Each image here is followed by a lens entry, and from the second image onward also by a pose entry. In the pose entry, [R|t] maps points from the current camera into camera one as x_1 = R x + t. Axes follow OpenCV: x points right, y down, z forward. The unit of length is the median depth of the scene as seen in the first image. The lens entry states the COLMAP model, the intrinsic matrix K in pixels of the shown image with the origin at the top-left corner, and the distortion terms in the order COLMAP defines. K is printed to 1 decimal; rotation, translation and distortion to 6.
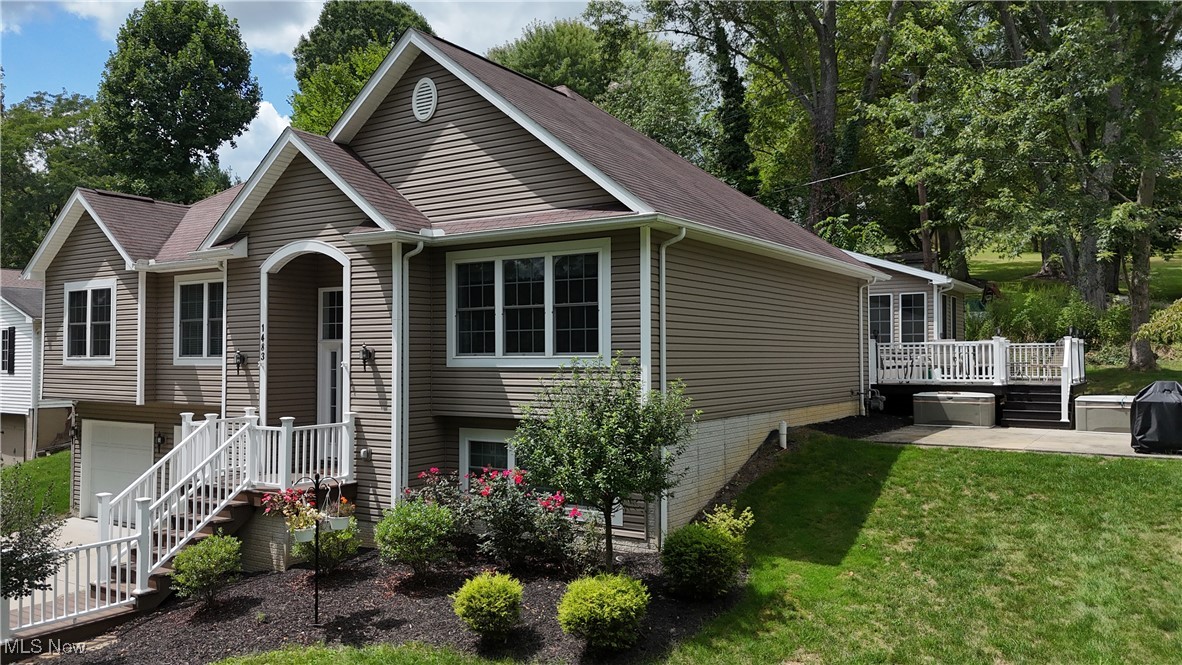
lens RADIAL K [[851.7, 0, 591.0], [0, 851.7, 332.5], [0, 0, 1]] dist [0.025265, -0.007581]
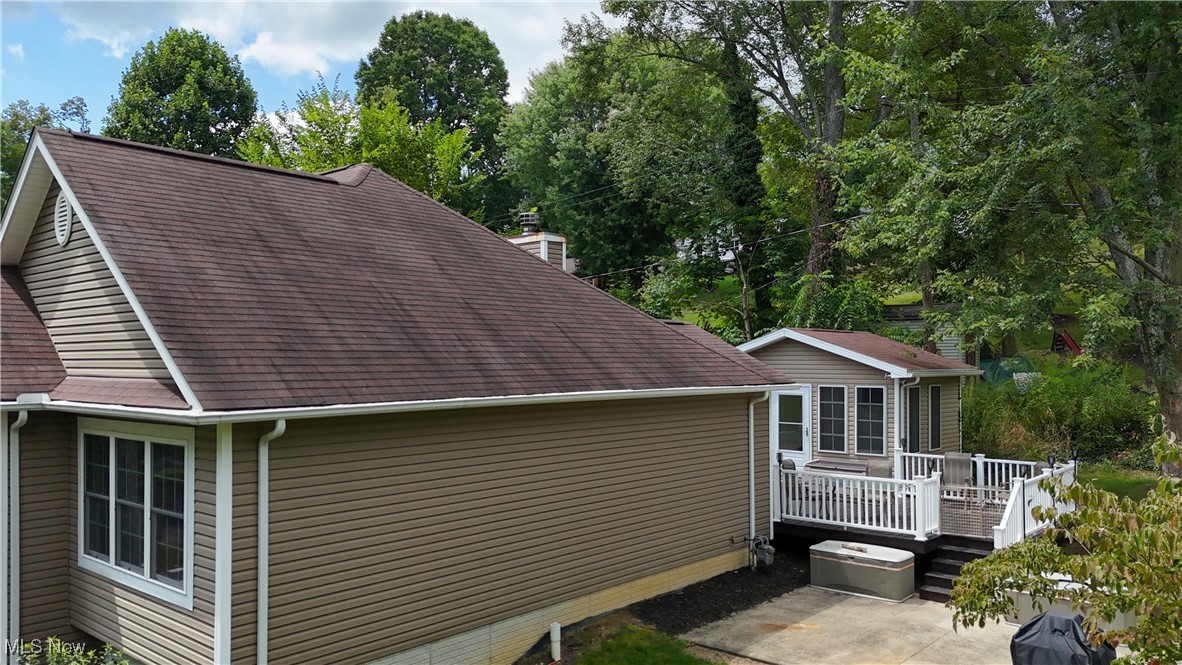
lens RADIAL K [[872.1, 0, 592.4], [0, 872.1, 345.7], [0, 0, 1]] dist [0.030996, -0.002779]
pose [[0.991513, -0.005492, -0.129893, 0.227409], [0.006229, 0.999967, 0.005262, -0.091201], [0.129860, -0.006026, 0.991514, 0.152346]]
